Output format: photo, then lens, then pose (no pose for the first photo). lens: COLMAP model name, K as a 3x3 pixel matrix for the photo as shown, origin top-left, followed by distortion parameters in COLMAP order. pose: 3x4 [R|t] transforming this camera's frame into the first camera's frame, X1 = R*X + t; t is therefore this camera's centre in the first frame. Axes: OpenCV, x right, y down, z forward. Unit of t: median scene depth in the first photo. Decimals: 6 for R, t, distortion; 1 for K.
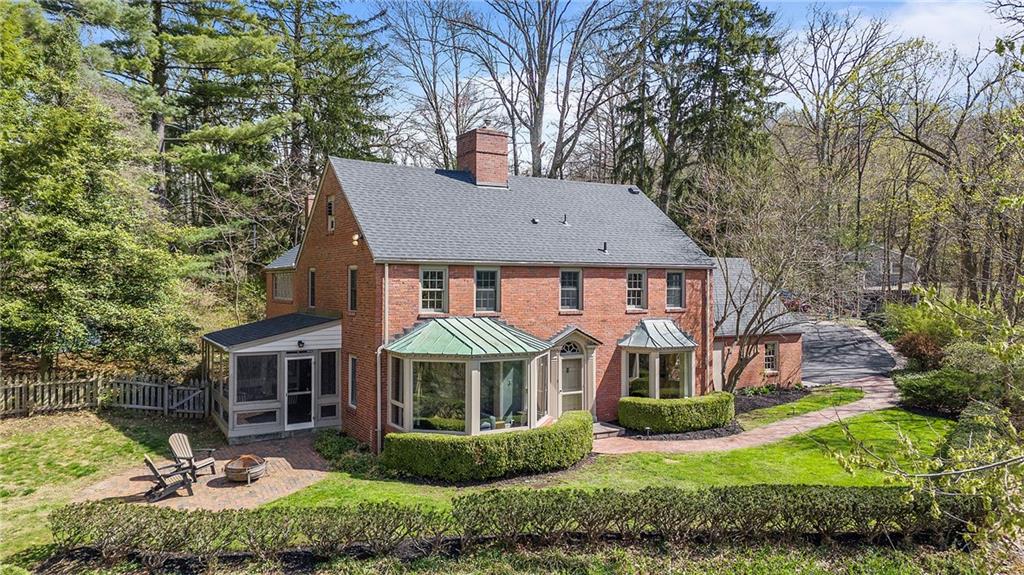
lens RADIAL K [[720.8, 0, 512.4], [0, 720.8, 284.8], [0, 0, 1]] dist [-0.000603, -0.000694]
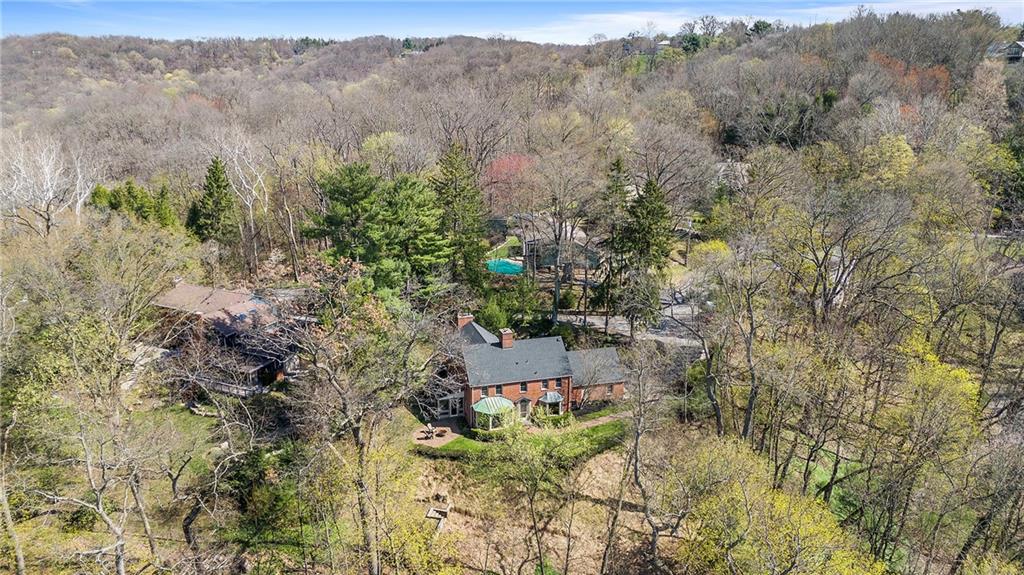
lens RADIAL K [[720.8, 0, 511.7], [0, 720.8, 287.7], [0, 0, 1]] dist [-0.000603, -0.000694]
pose [[0.976140, 0.059625, -0.208796, 0.820945], [-0.003519, 0.965779, 0.259343, -1.551543], [0.217114, -0.252420, 0.942945, -2.554470]]
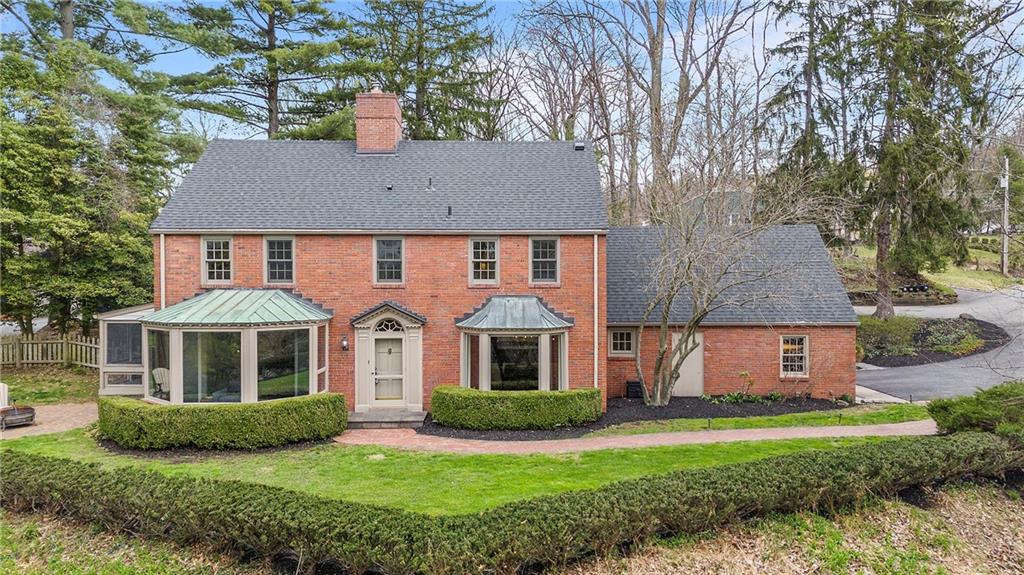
lens RADIAL K [[720.8, 0, 512.9], [0, 720.8, 288.6], [0, 0, 1]] dist [-0.000603, -0.000694]
pose [[0.896163, 0.007491, -0.443662, 0.659128], [0.001365, 0.999806, 0.019639, 0.026426], [0.443723, -0.018205, 0.895979, 0.285988]]
